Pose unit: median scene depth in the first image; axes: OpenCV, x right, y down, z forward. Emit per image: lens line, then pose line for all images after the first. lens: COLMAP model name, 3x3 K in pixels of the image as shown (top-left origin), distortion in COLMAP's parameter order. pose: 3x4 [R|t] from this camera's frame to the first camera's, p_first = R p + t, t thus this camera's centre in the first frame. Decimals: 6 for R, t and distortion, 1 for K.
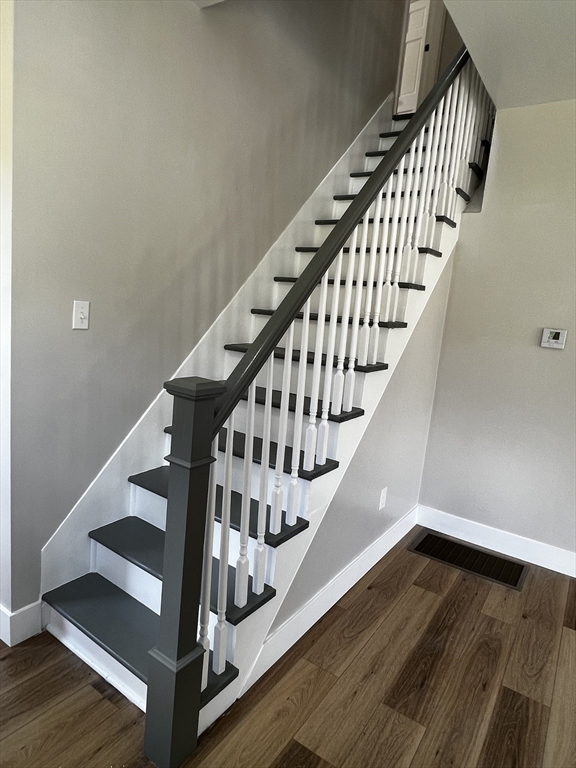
lens RADIAL K [[480.2, 0, 286.7], [0, 480.2, 384.9], [0, 0, 1]] dist [-0.002010, 0.003504]
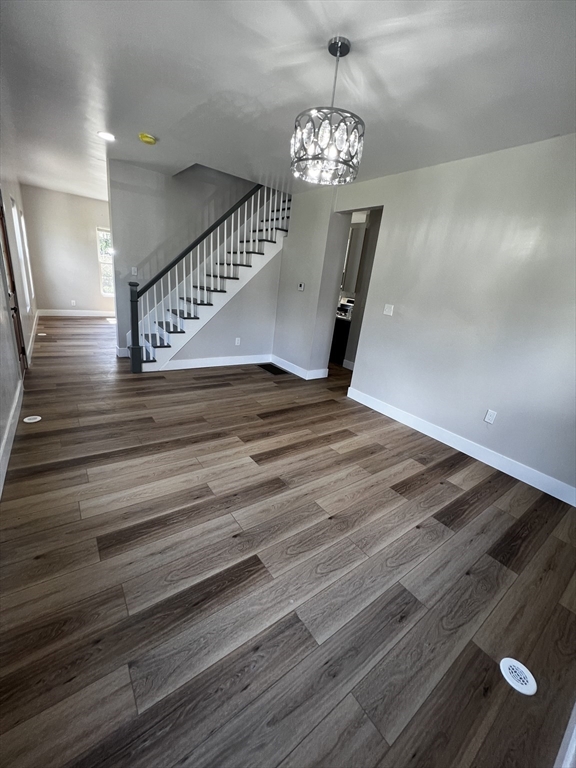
lens RADIAL K [[309.9, 0, 292.5], [0, 309.9, 383.9], [0, 0, 1]] dist [0.004723, 0.000489]
pose [[0.942318, 0.116610, -0.313751, 1.439512], [-0.077795, 0.987984, 0.133550, 0.269627], [0.325554, -0.101438, 0.940066, -0.879114]]
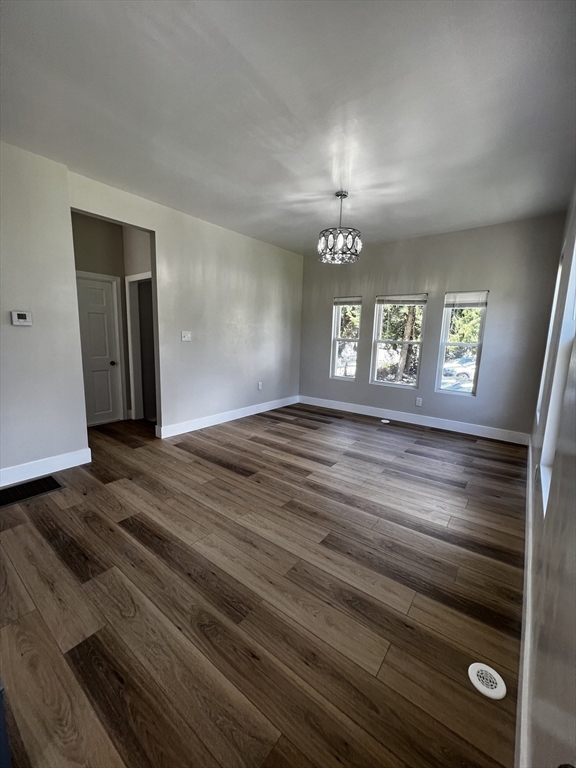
lens RADIAL K [[309.9, 0, 287.2], [0, 309.9, 382.5], [0, 0, 1]] dist [0.004723, 0.000489]
pose [[0.066154, -0.245600, 0.967111, -0.412286], [0.142531, 0.961621, 0.234456, -0.024269], [-0.987577, 0.122333, 0.098621, 0.208410]]
